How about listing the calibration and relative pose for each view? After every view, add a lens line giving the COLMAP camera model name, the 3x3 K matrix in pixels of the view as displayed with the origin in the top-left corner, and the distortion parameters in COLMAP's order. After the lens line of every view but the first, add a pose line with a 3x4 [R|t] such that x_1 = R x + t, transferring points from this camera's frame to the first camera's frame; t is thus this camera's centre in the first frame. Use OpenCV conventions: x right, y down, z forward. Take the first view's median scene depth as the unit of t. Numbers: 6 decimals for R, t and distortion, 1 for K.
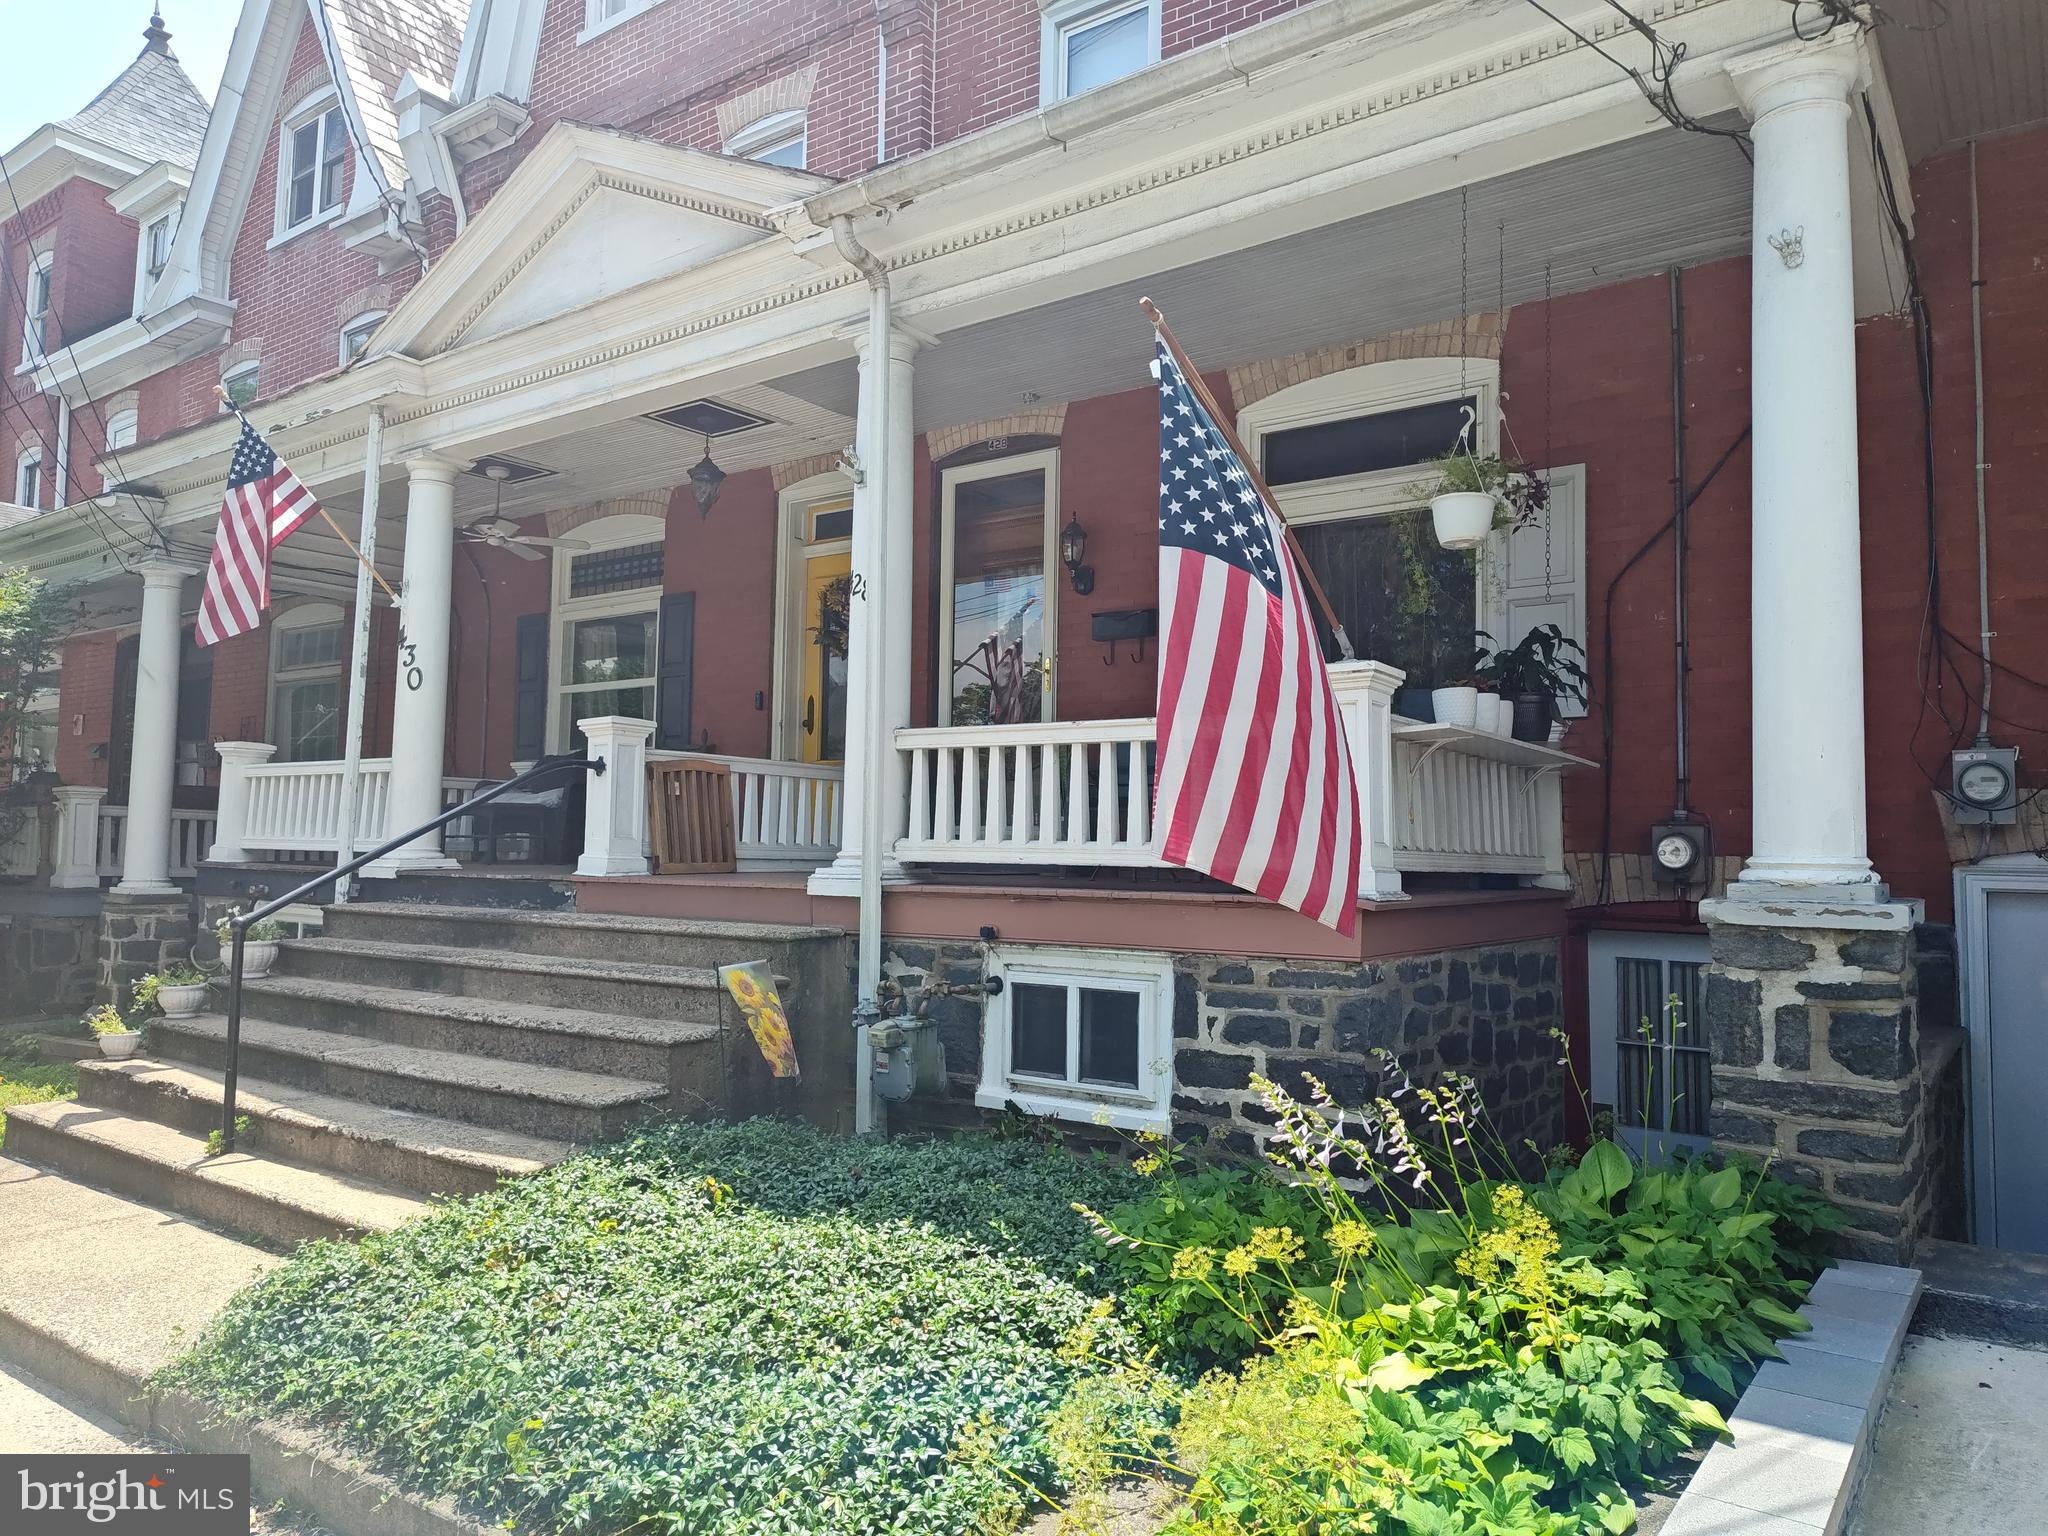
lens RADIAL K [[1387.5, 0, 1031.9], [0, 1387.5, 764.3], [0, 0, 1]] dist [0.049461, -0.057384]
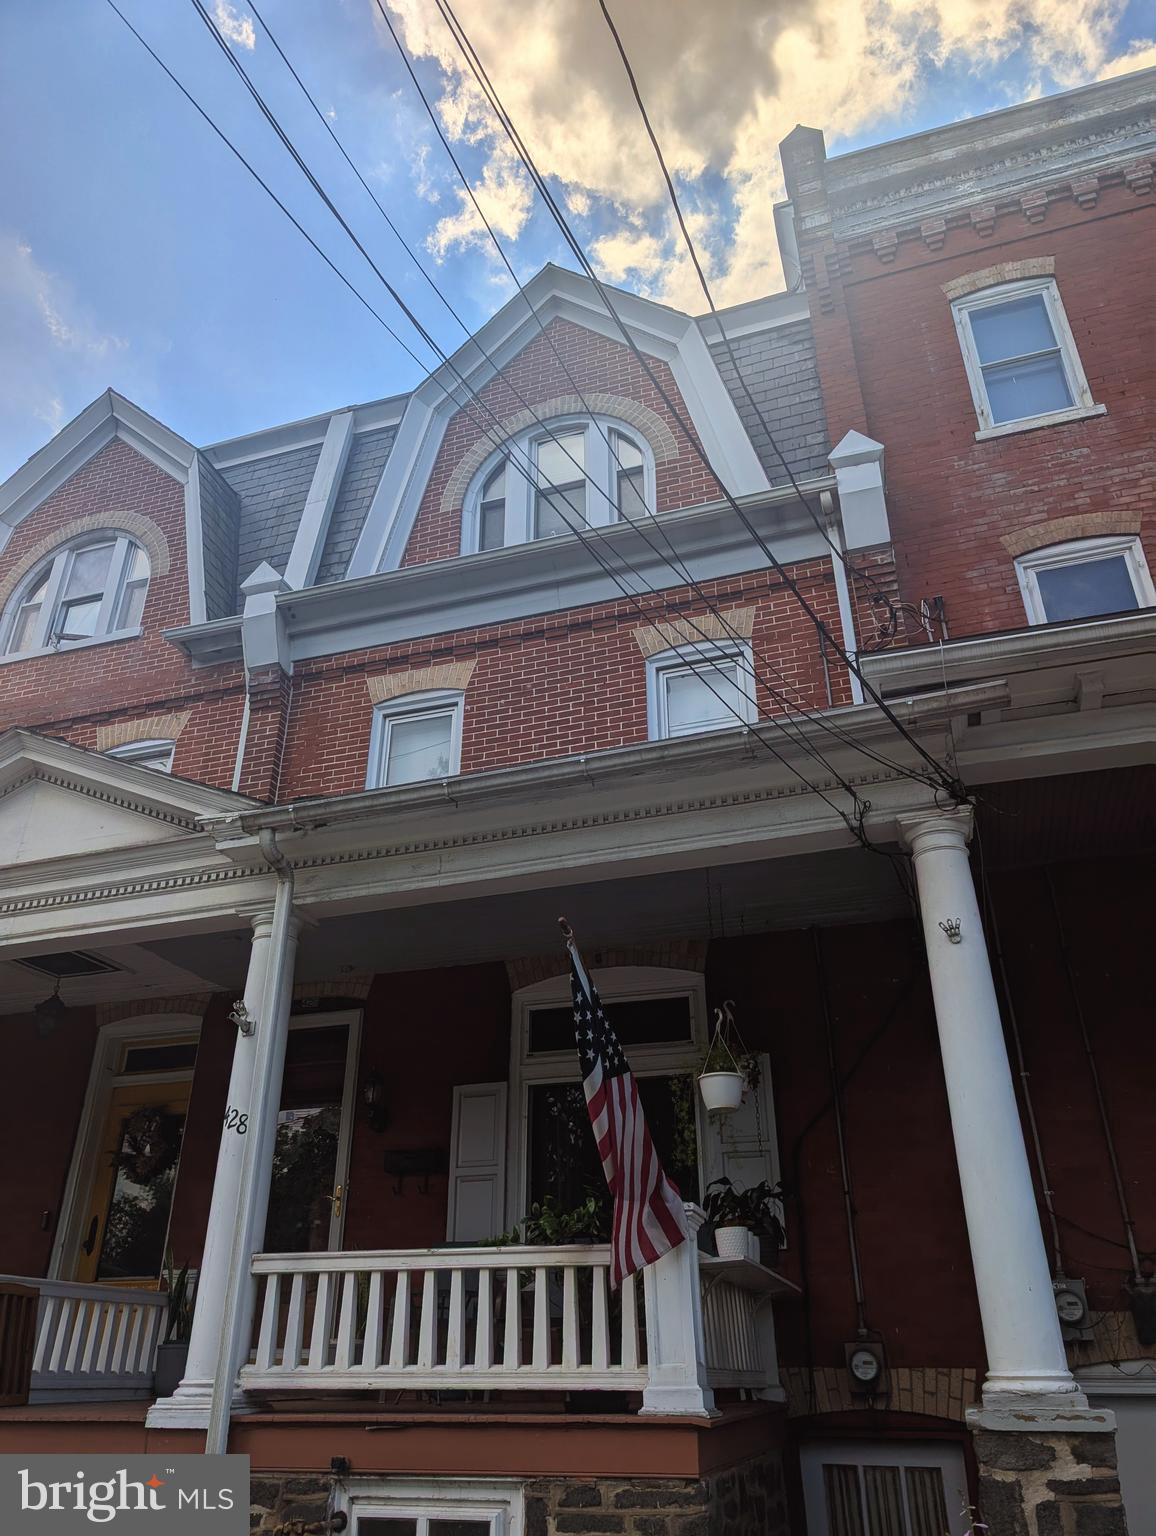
lens RADIAL K [[1091.2, 0, 571.0], [0, 1091.2, 783.2], [0, 0, 1]] dist [0.026301, -0.023569]
pose [[0.949393, 0.133541, 0.284287, -0.167924], [-0.003862, 0.910009, -0.414570, -0.005442], [-0.314066, 0.392492, 0.864473, 0.005017]]
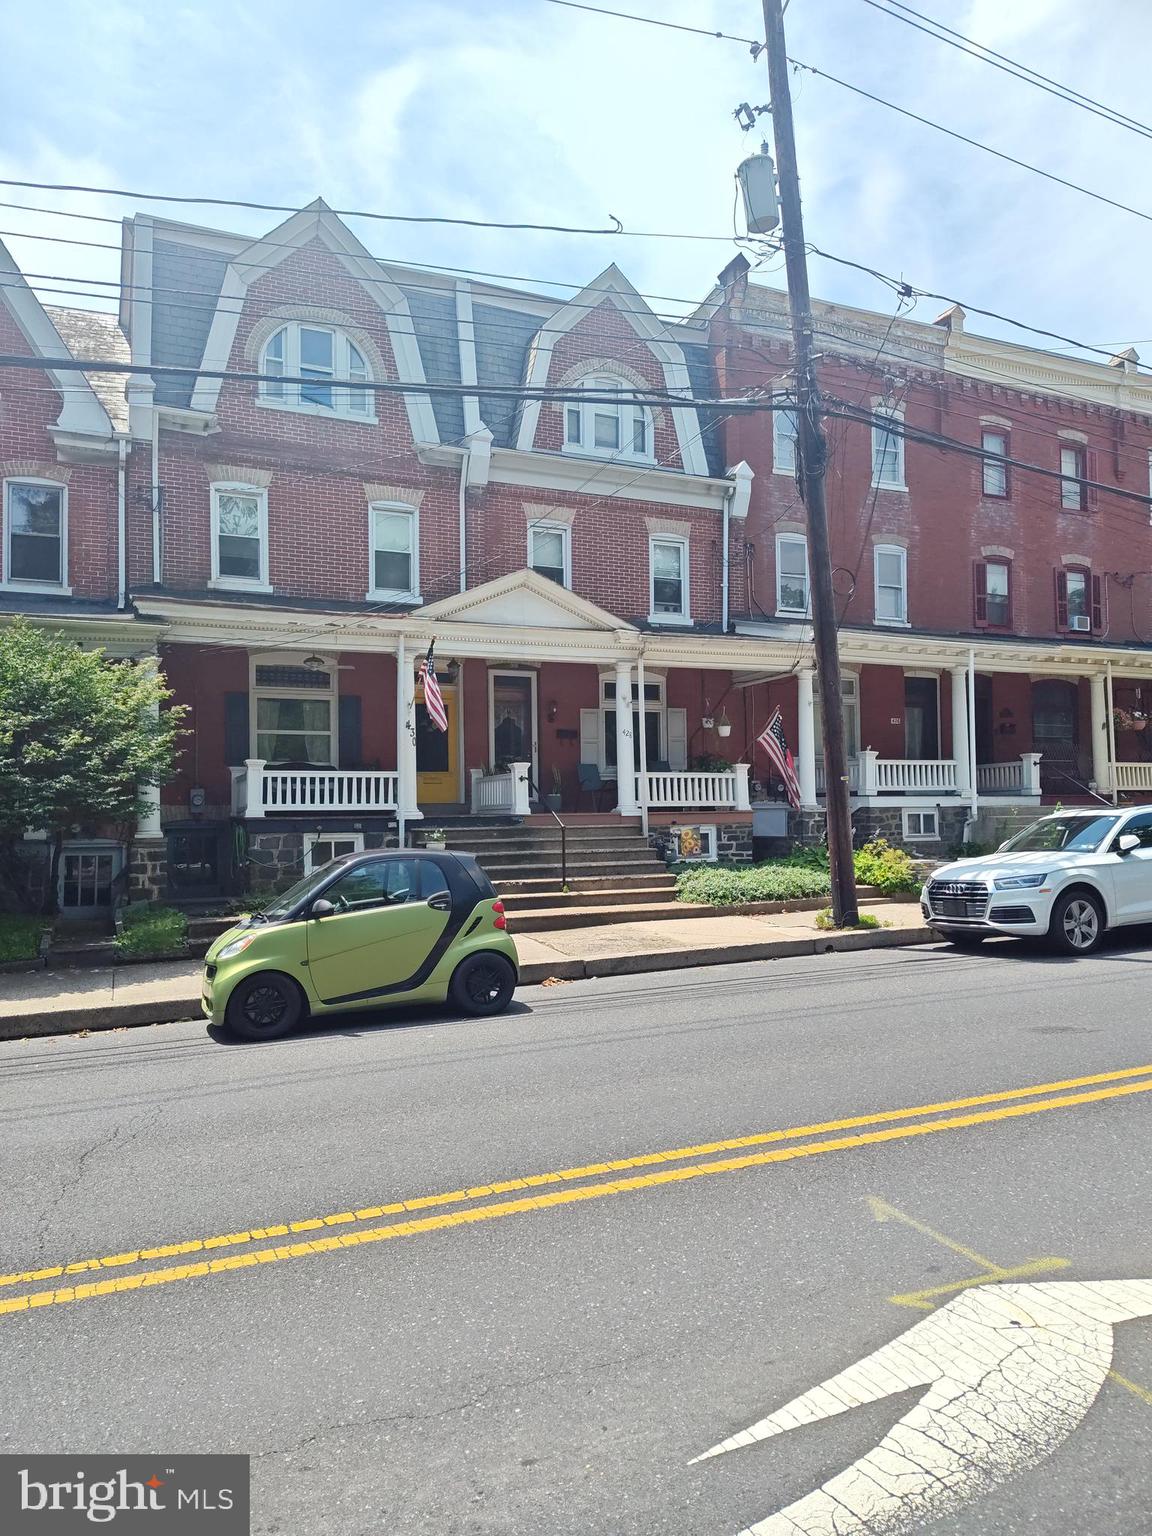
lens RADIAL K [[1031.6, 0, 579.4], [0, 1031.6, 777.2], [0, 0, 1]] dist [0.022109, -0.024528]
pose [[0.503495, 0.011358, 0.863923, -2.798202], [-0.033775, 0.999408, 0.006544, -0.025910], [-0.863338, -0.032474, 0.503581, -0.311758]]
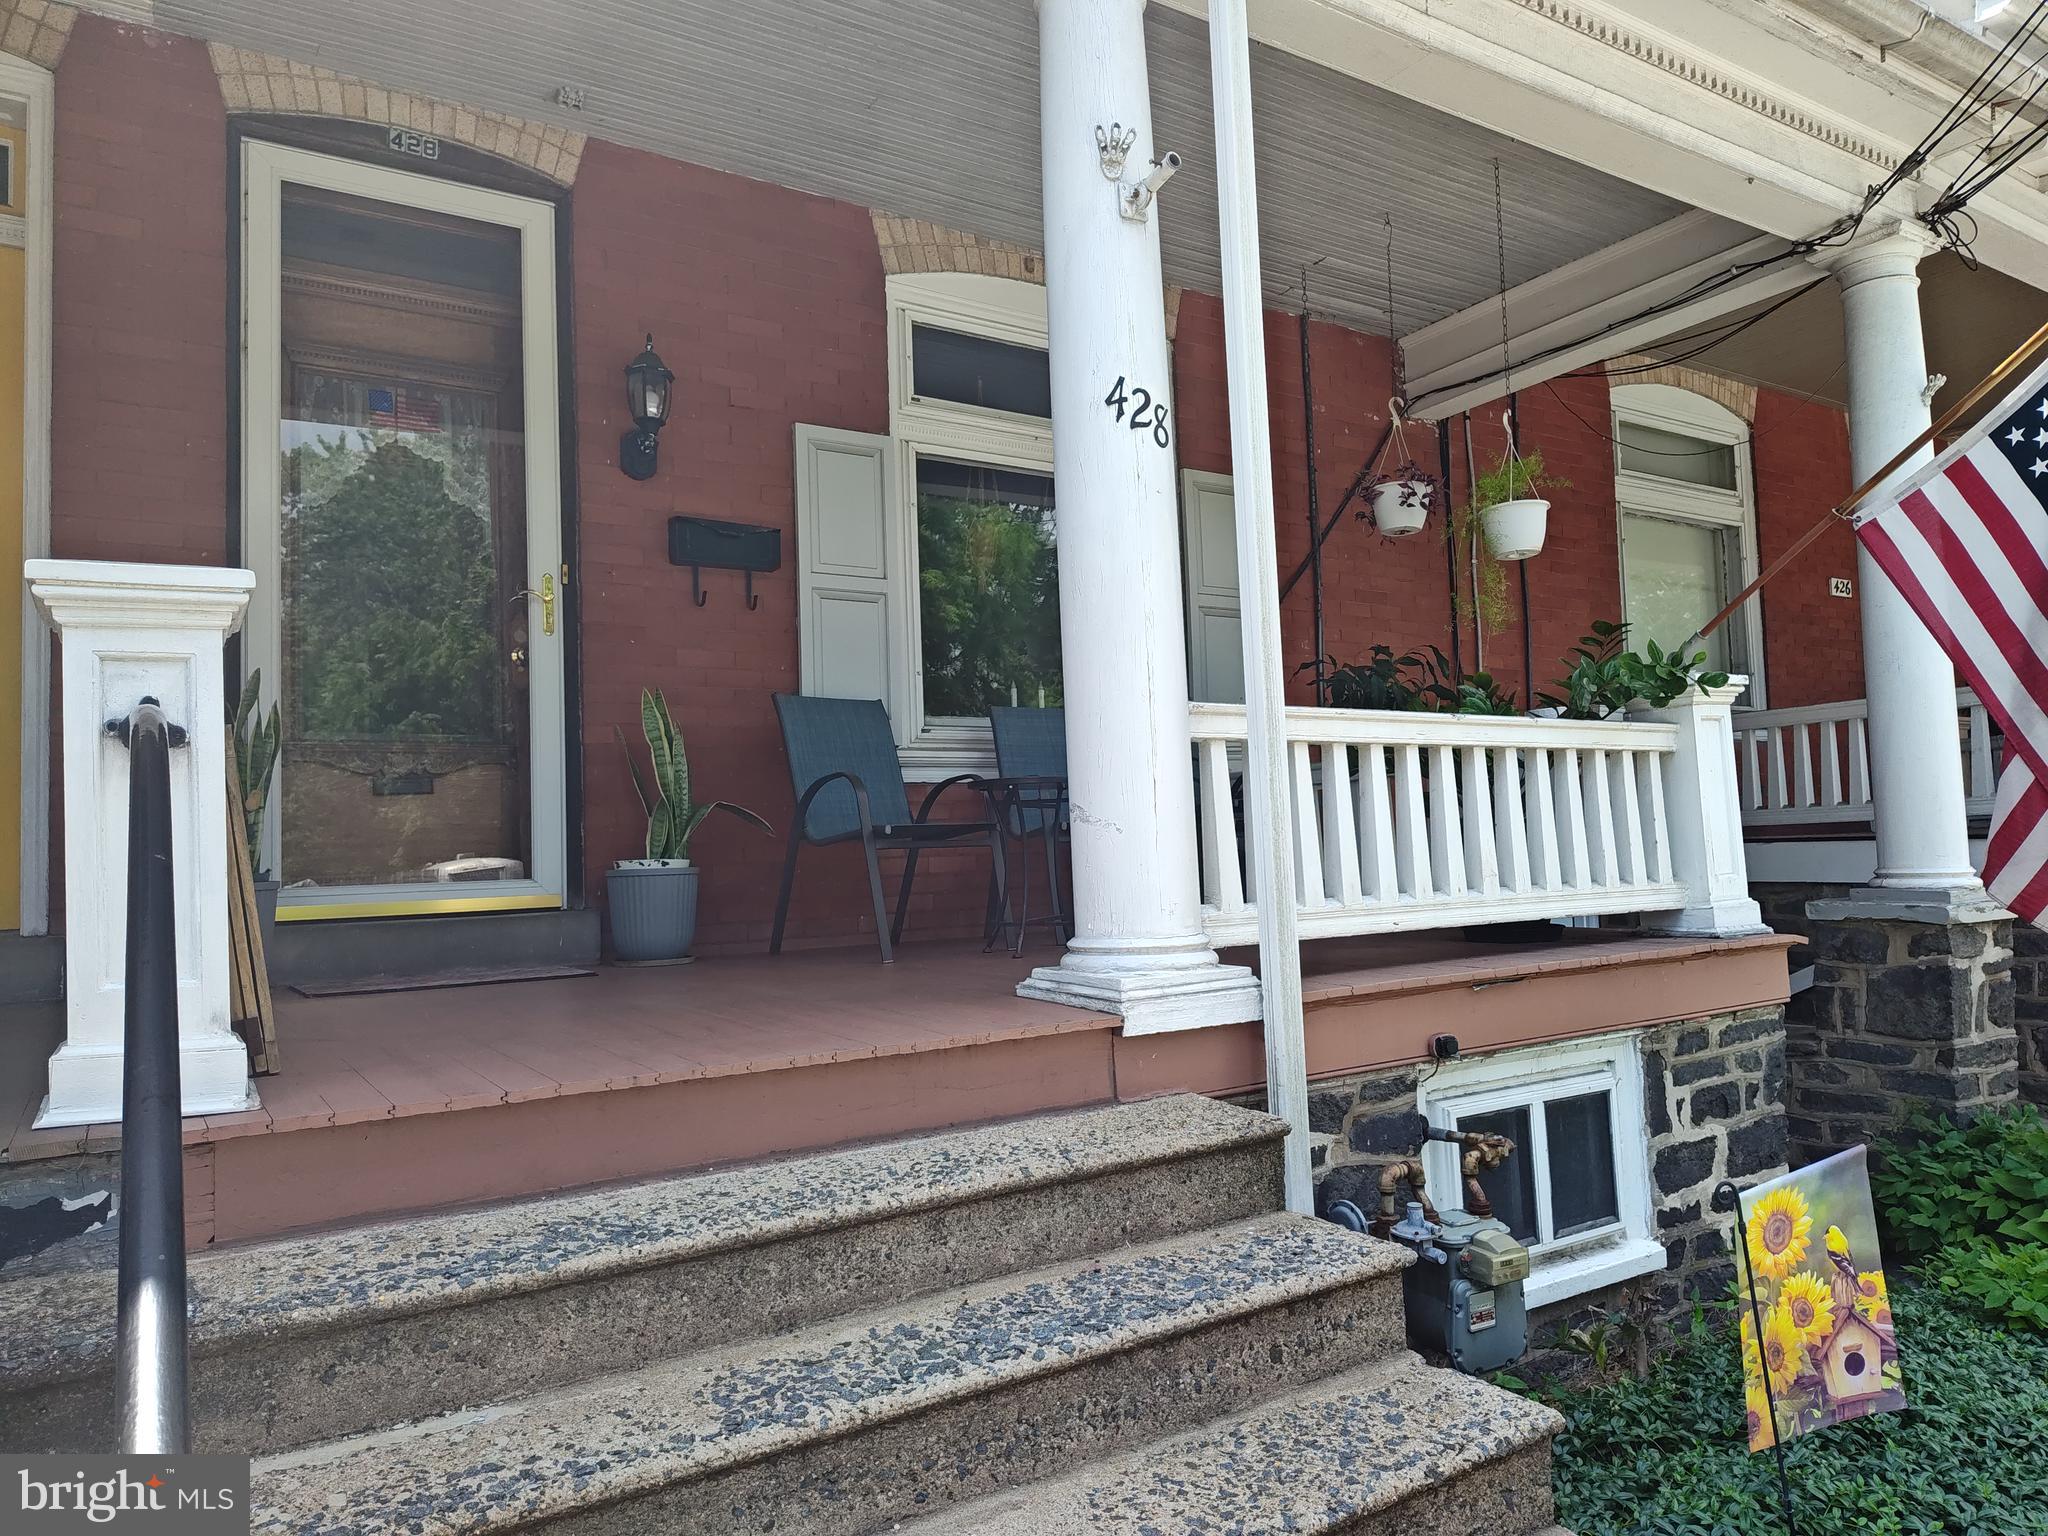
lens RADIAL K [[1387.5, 0, 1051.7], [0, 1387.5, 773.8], [0, 0, 1]] dist [0.049461, -0.057384]
pose [[0.349539, 0.026303, 0.936552, -0.657583], [-0.018267, 0.999607, -0.021256, 0.016148], [-0.936744, -0.009678, 0.349883, 0.922859]]
